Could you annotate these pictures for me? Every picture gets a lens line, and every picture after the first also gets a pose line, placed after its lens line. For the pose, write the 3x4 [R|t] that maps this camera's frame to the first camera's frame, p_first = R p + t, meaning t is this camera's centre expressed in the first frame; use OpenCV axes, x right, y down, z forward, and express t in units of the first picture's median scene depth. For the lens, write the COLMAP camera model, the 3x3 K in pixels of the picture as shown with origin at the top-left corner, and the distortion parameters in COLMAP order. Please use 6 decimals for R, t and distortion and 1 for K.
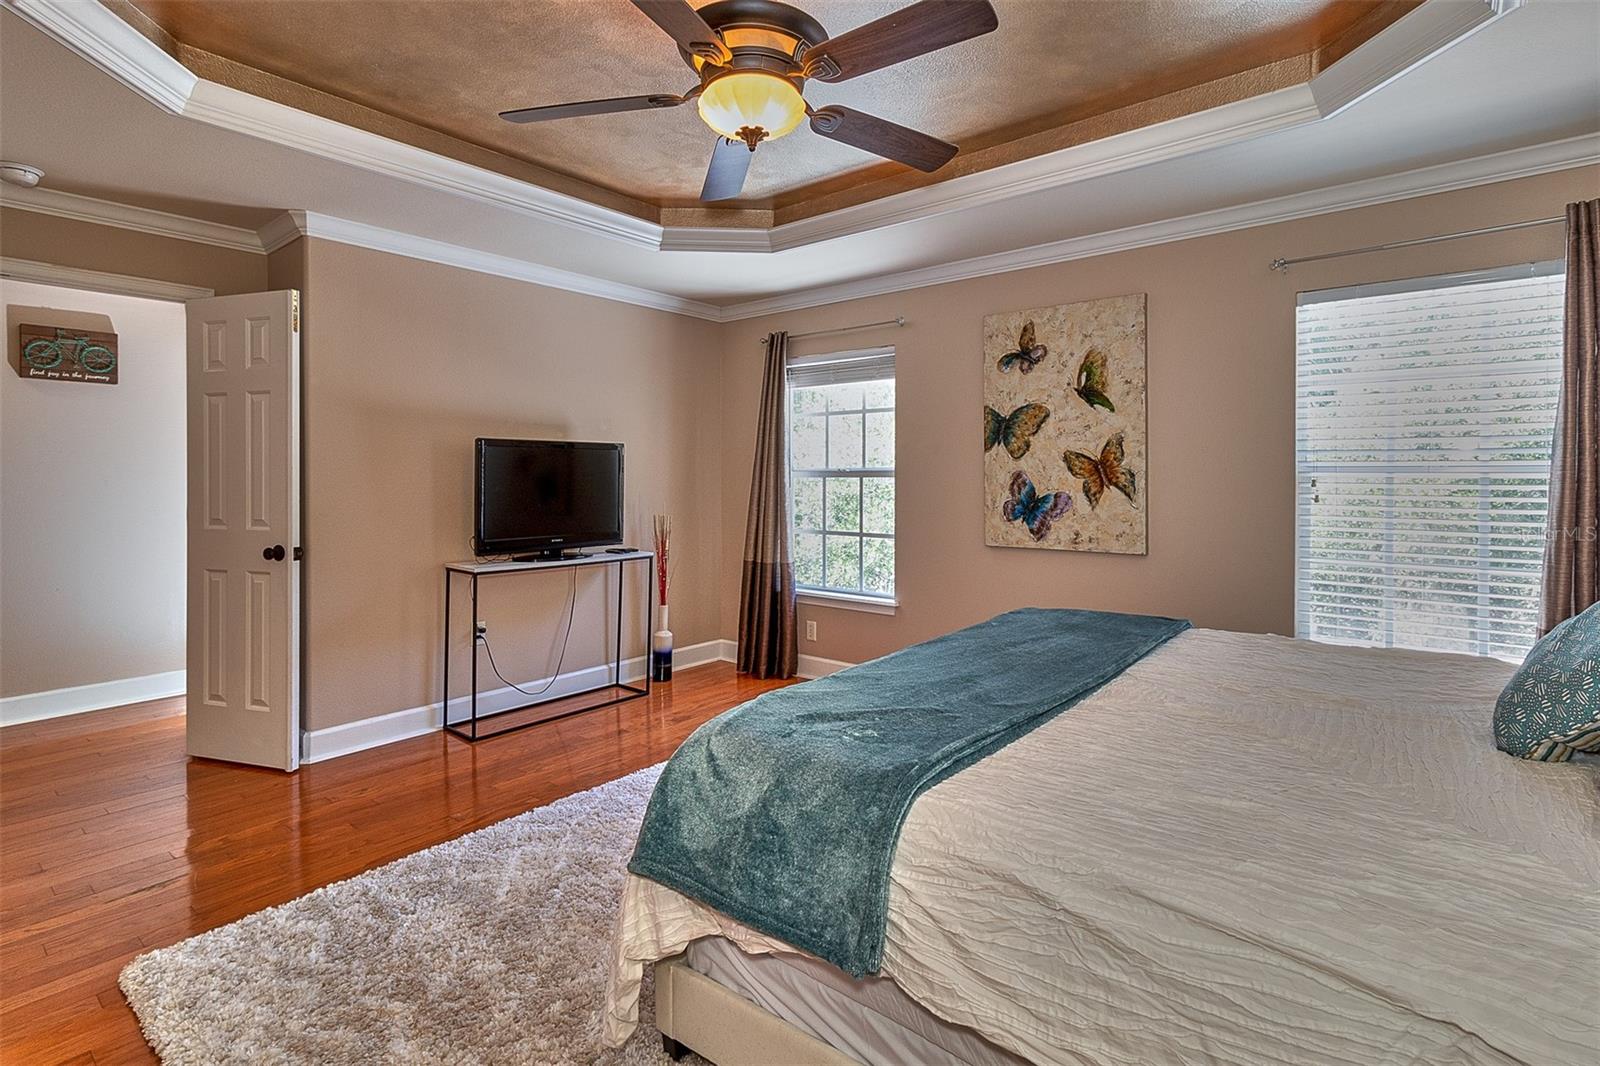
lens RADIAL K [[777.2, 0, 783.8], [0, 777.2, 480.1], [0, 0, 1]] dist [-0.000818, -0.000110]
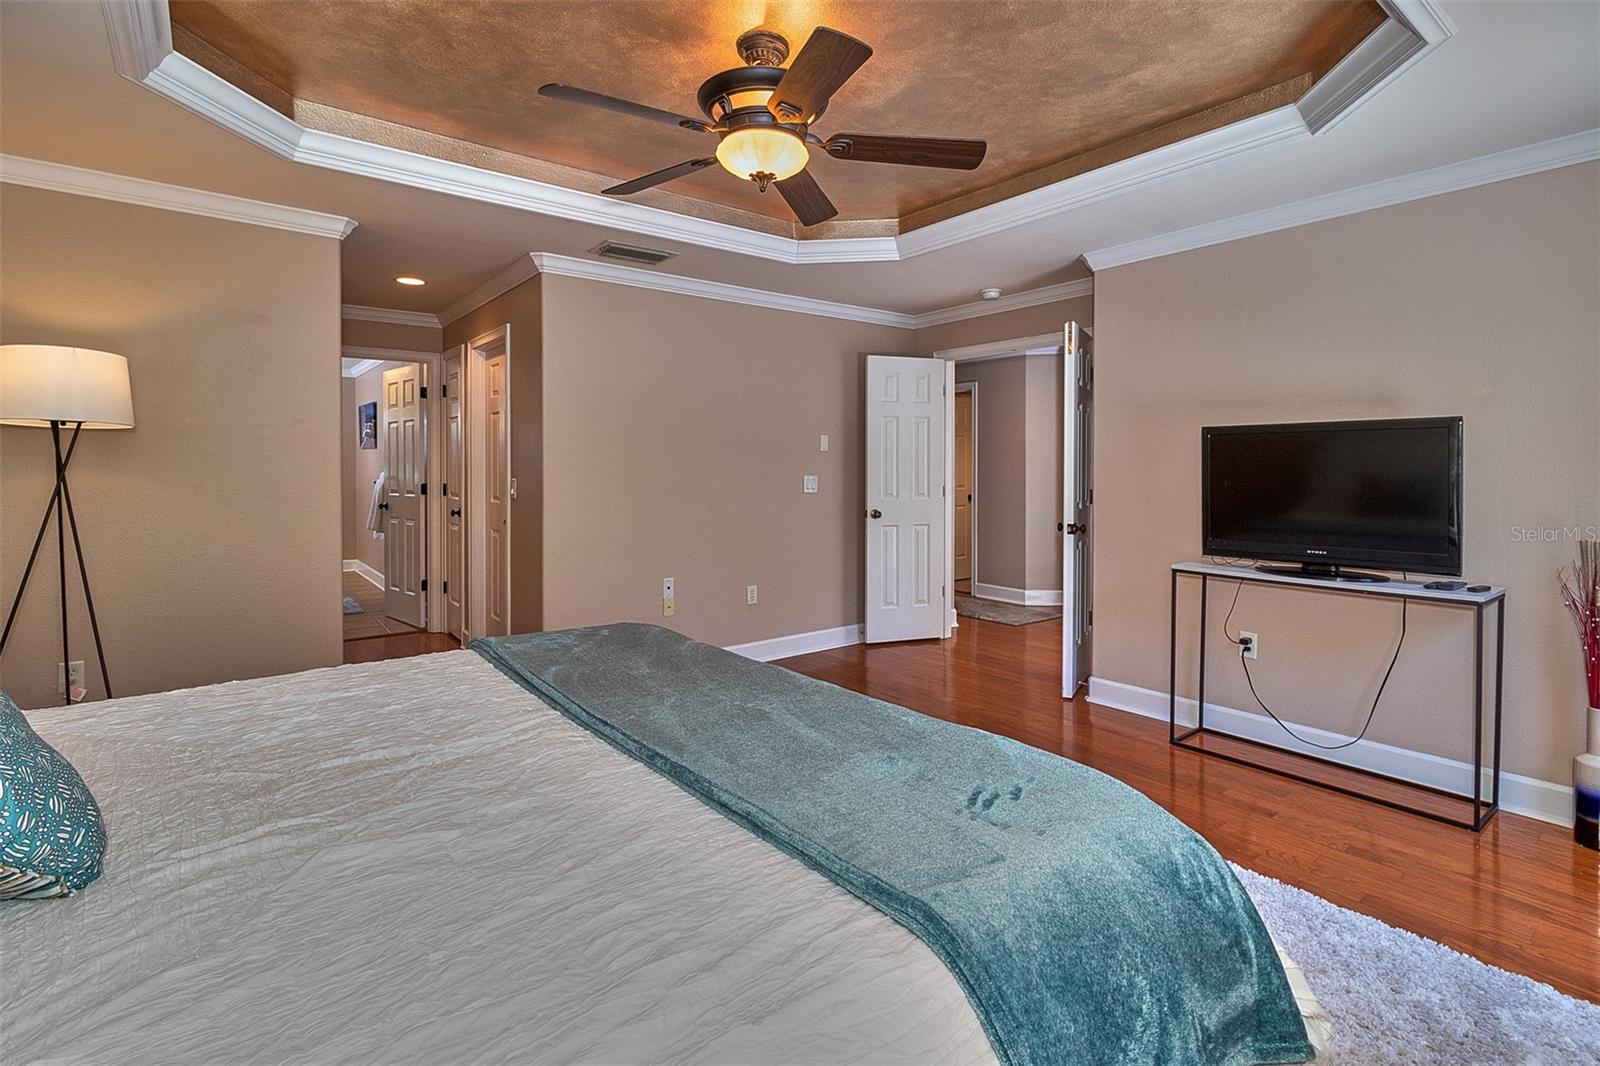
lens RADIAL K [[777.2, 0, 783.8], [0, 777.2, 480.1], [0, 0, 1]] dist [-0.000818, -0.000110]
pose [[-0.192989, 0.006681, -0.981178, 0.603617], [0.001517, 0.999978, 0.006511, 0.001038], [0.981200, -0.000232, -0.192995, 0.687500]]
